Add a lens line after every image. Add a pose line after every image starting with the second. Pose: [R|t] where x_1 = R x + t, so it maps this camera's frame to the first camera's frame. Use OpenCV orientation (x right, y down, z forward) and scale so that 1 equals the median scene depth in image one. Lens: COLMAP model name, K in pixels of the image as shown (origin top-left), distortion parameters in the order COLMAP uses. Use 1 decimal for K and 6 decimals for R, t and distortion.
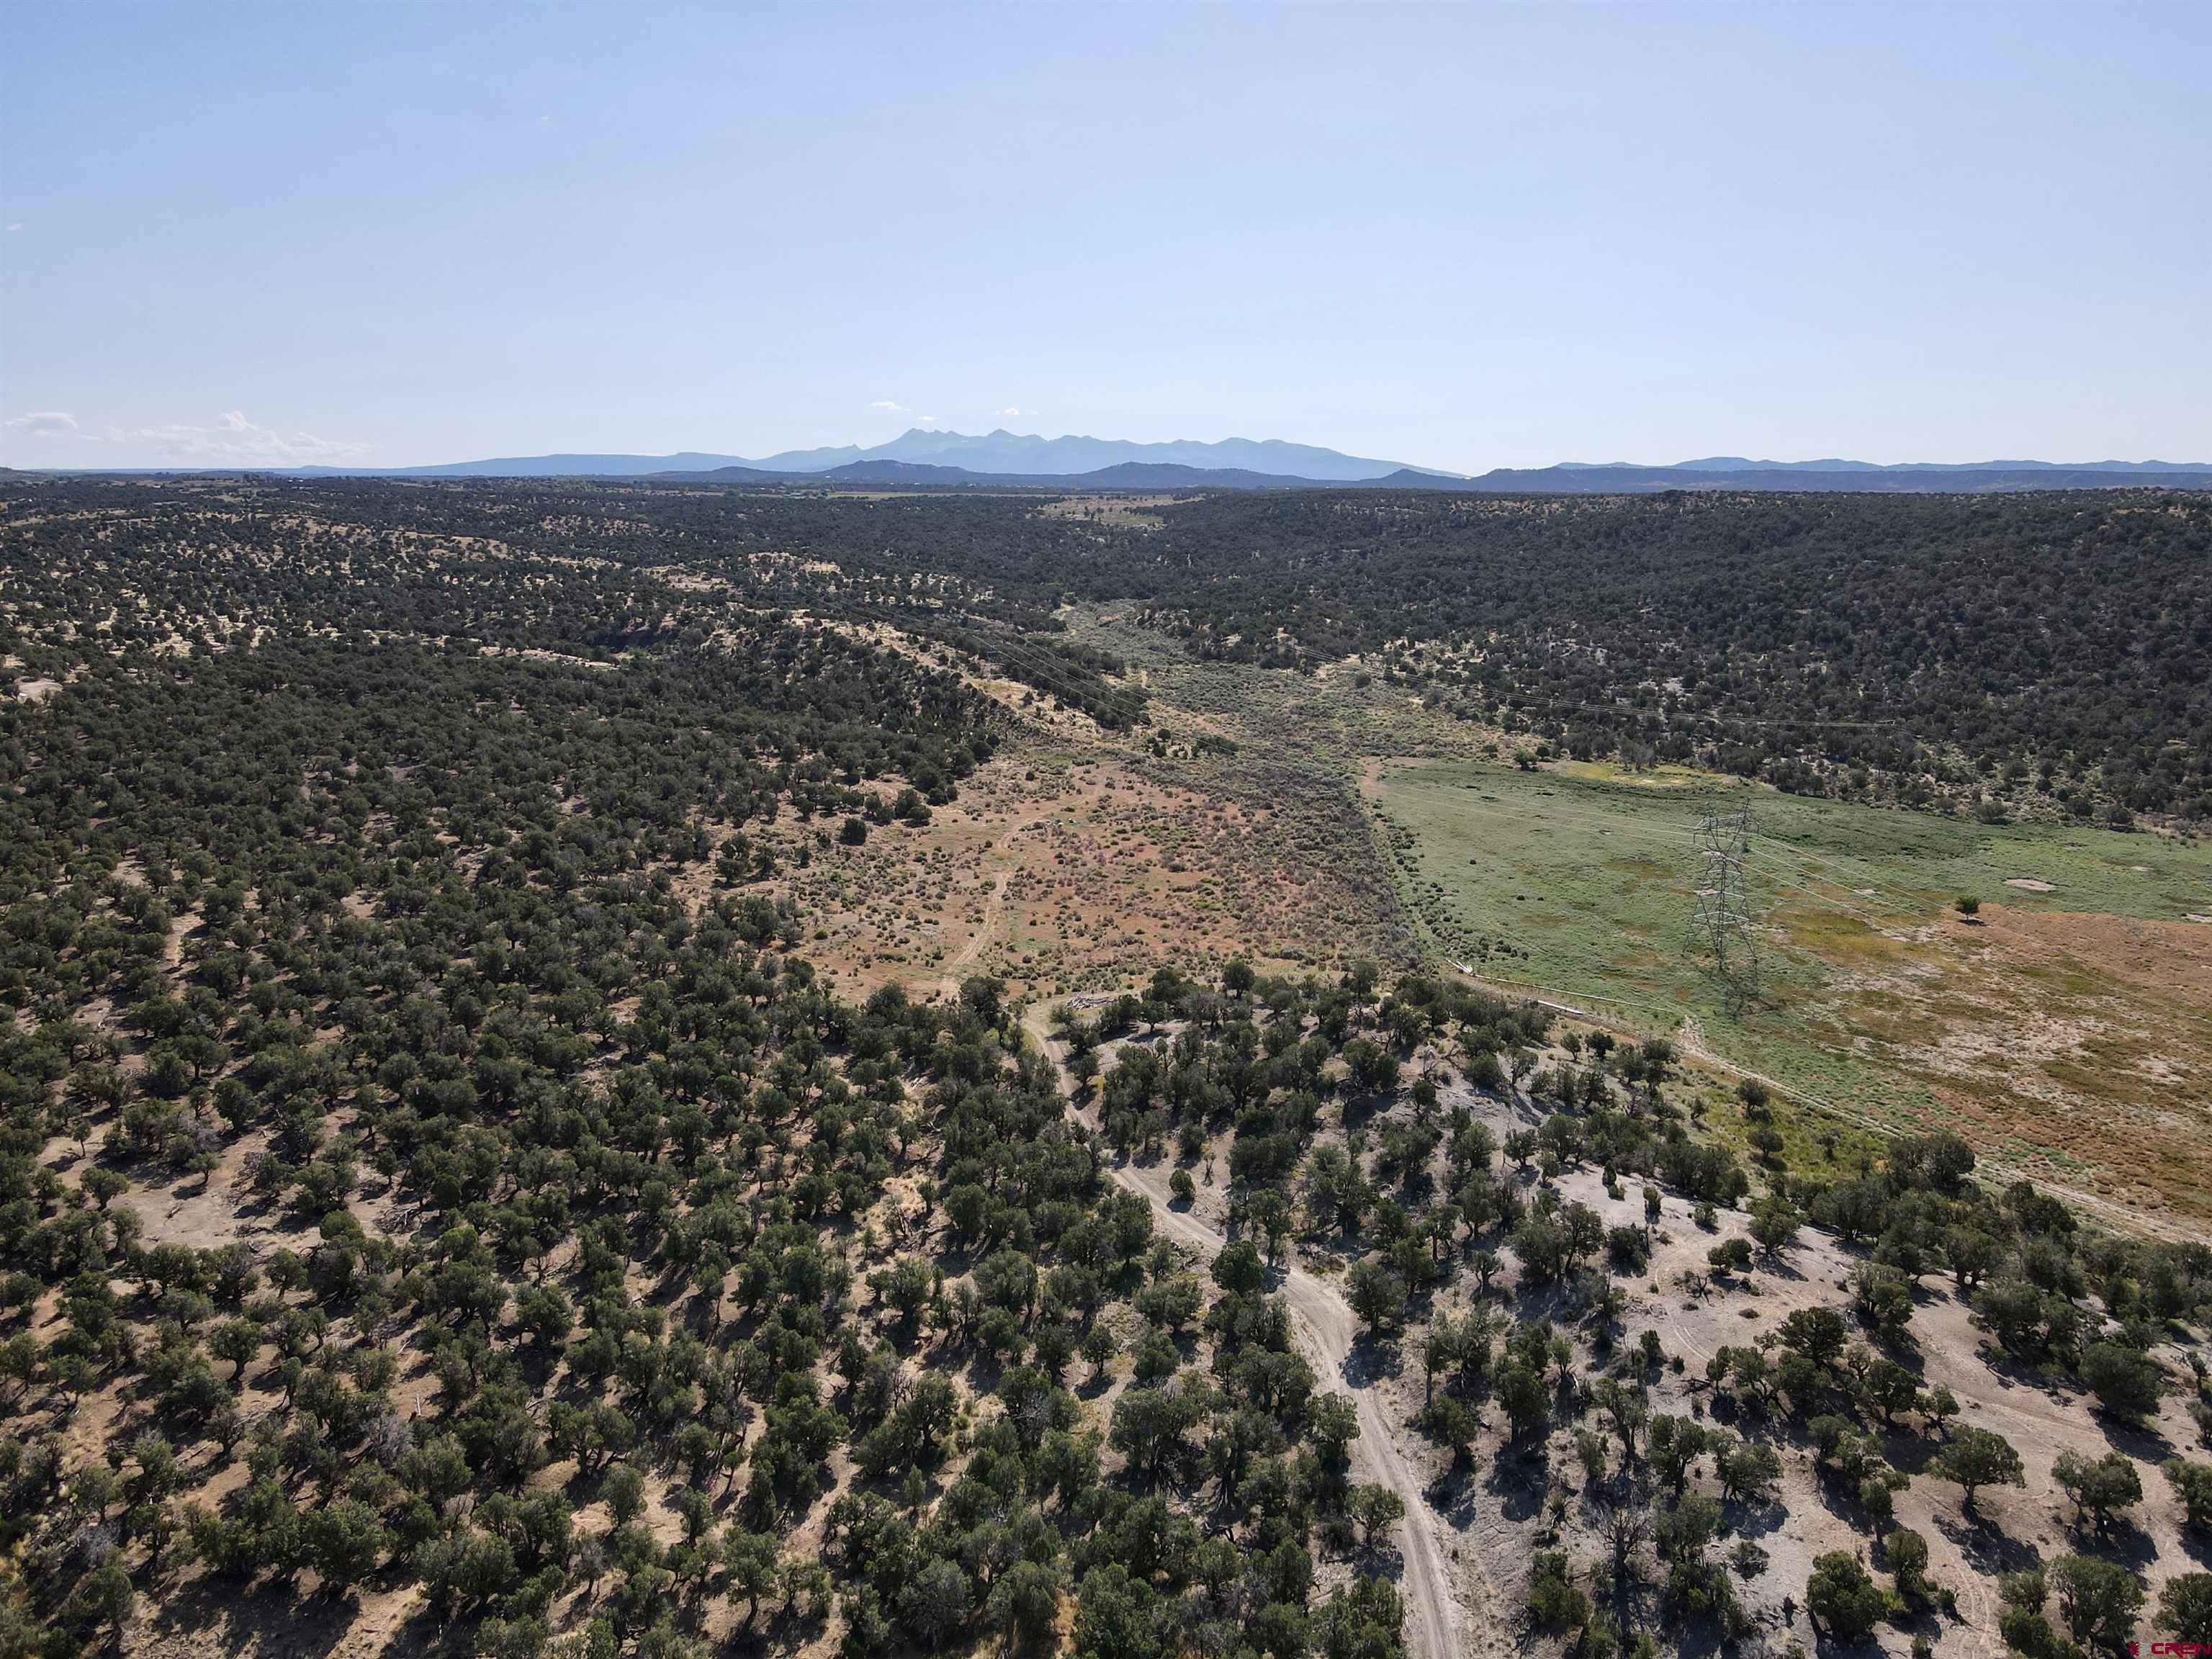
lens RADIAL K [[1635.8, 0, 1105.1], [0, 1635.8, 830.0], [0, 0, 1]] dist [0.004515, 0.027441]
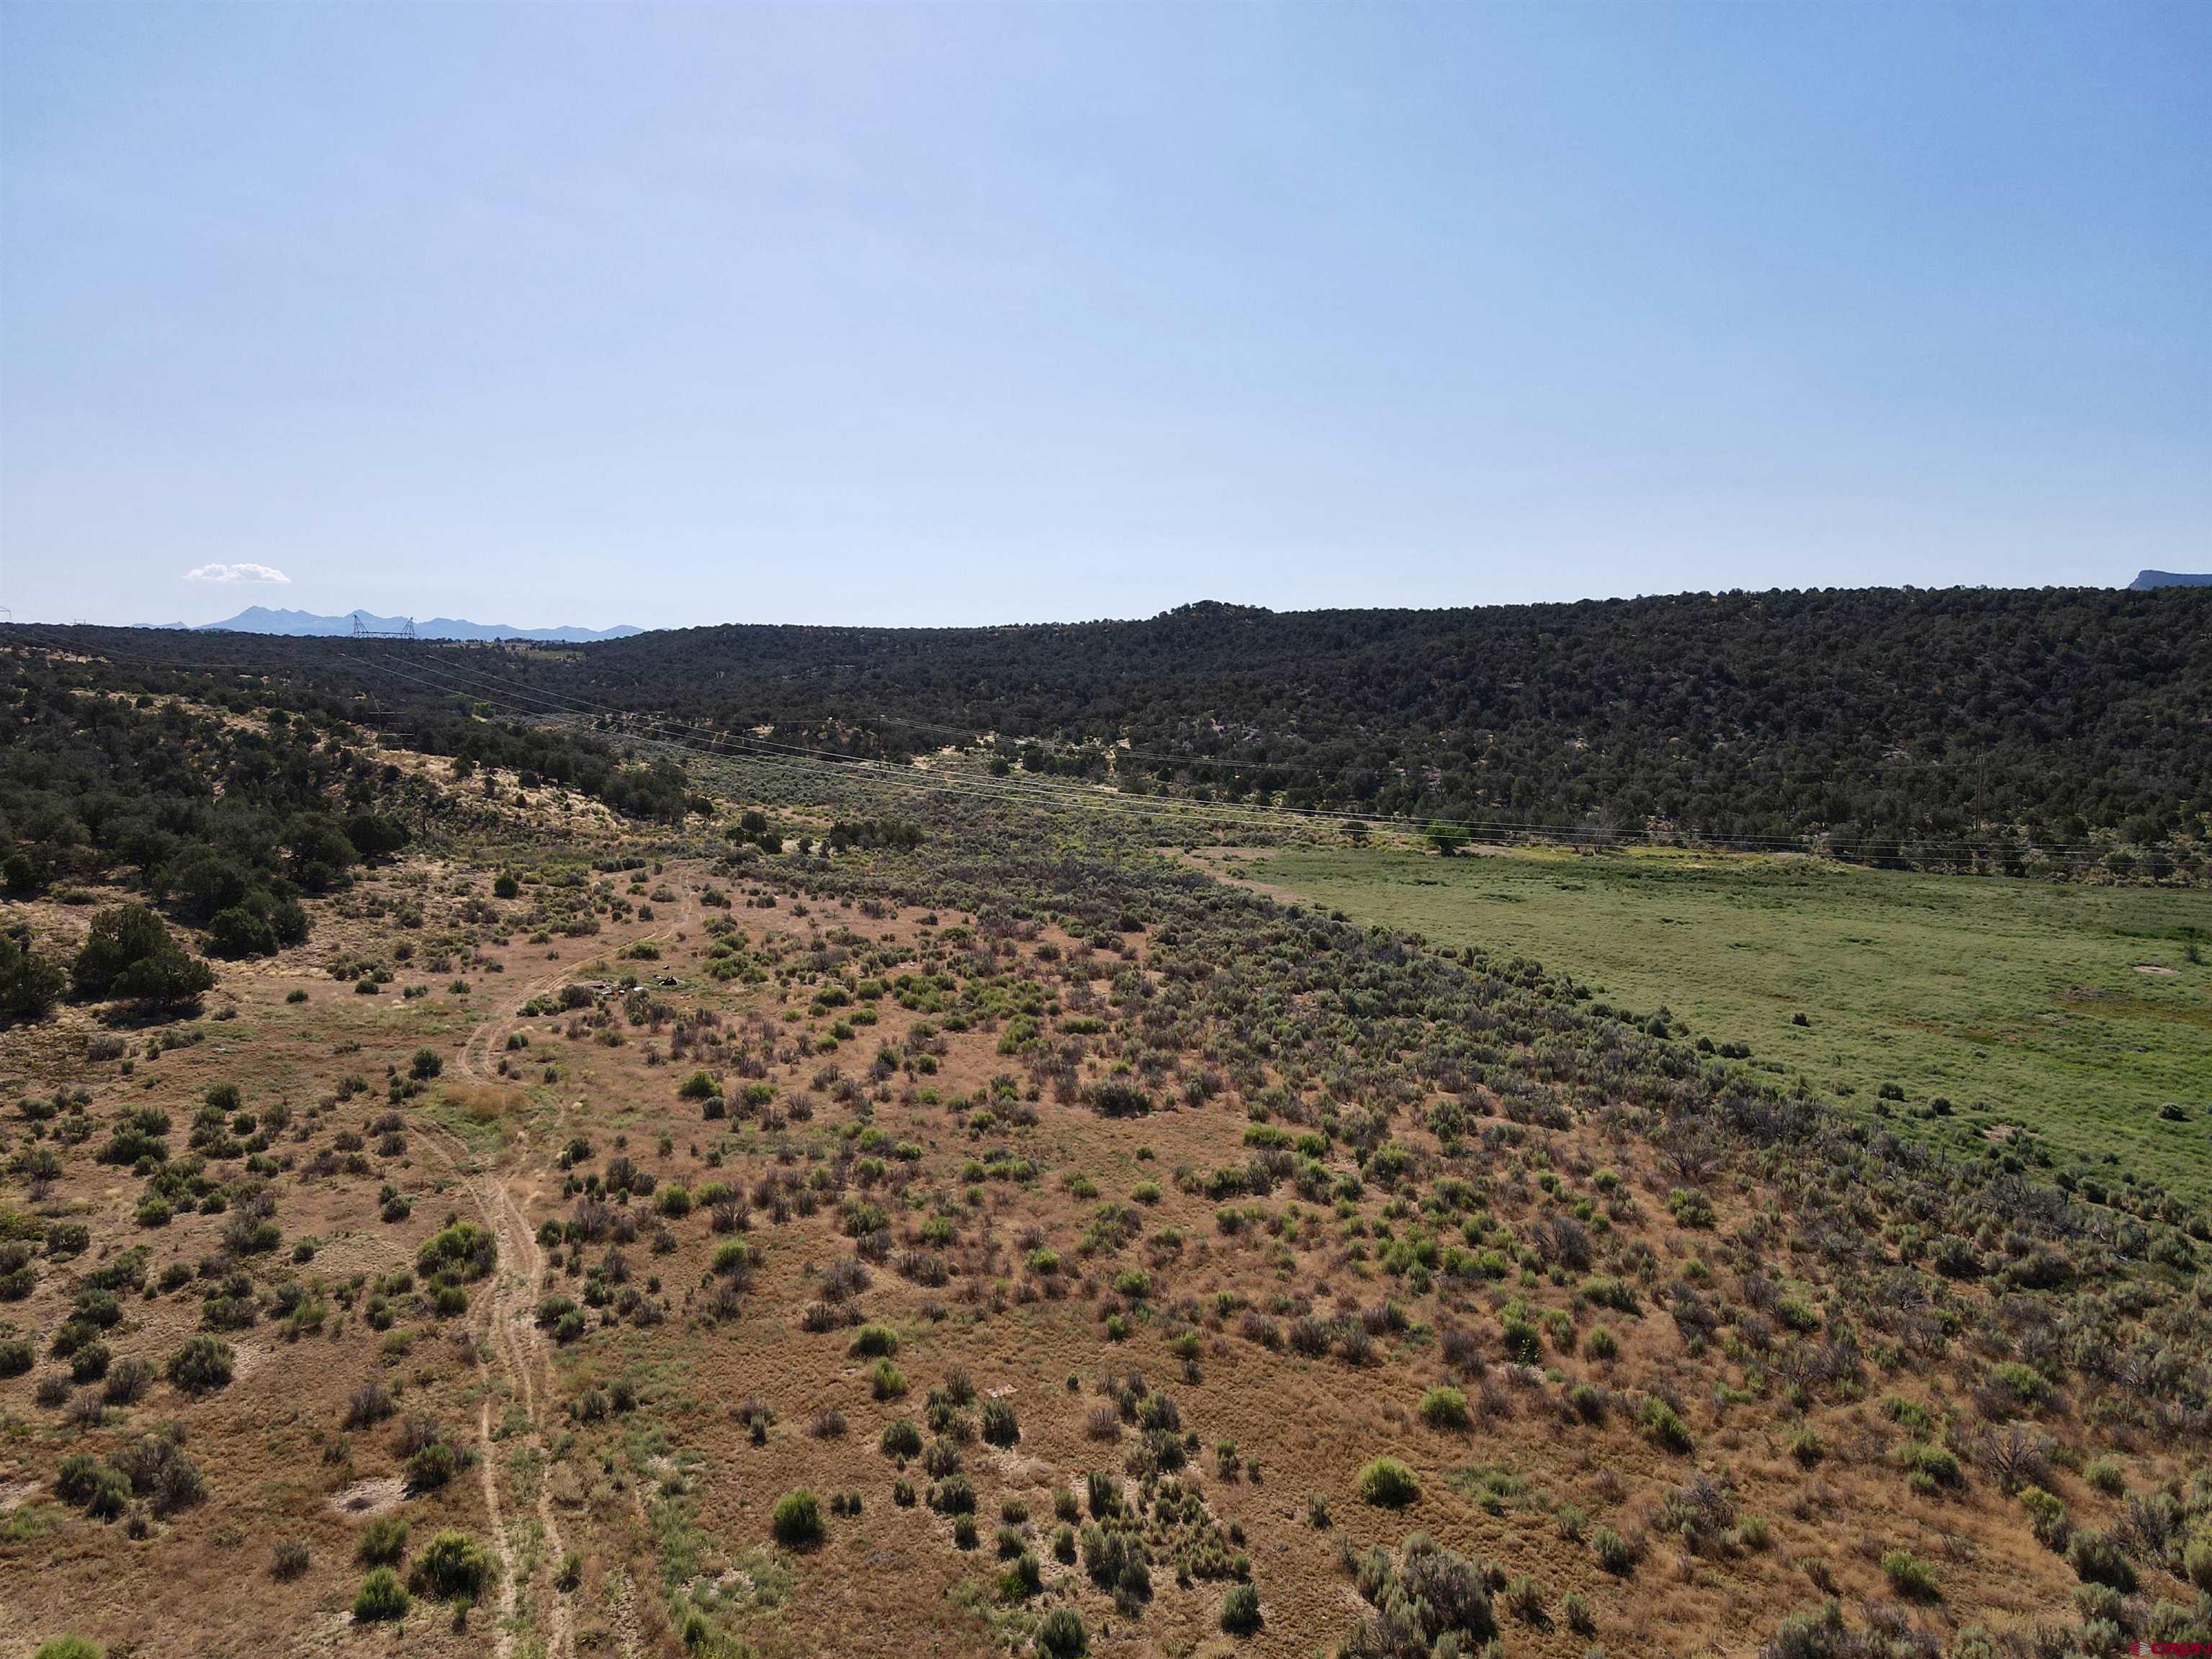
lens RADIAL K [[1635.8, 0, 1109.9], [0, 1635.8, 830.9], [0, 0, 1]] dist [0.004515, 0.027441]
pose [[0.934675, -0.021193, 0.354870, -0.053694], [0.060659, 0.993090, -0.100459, 0.003387], [-0.350289, 0.115422, 0.929503, 0.610568]]
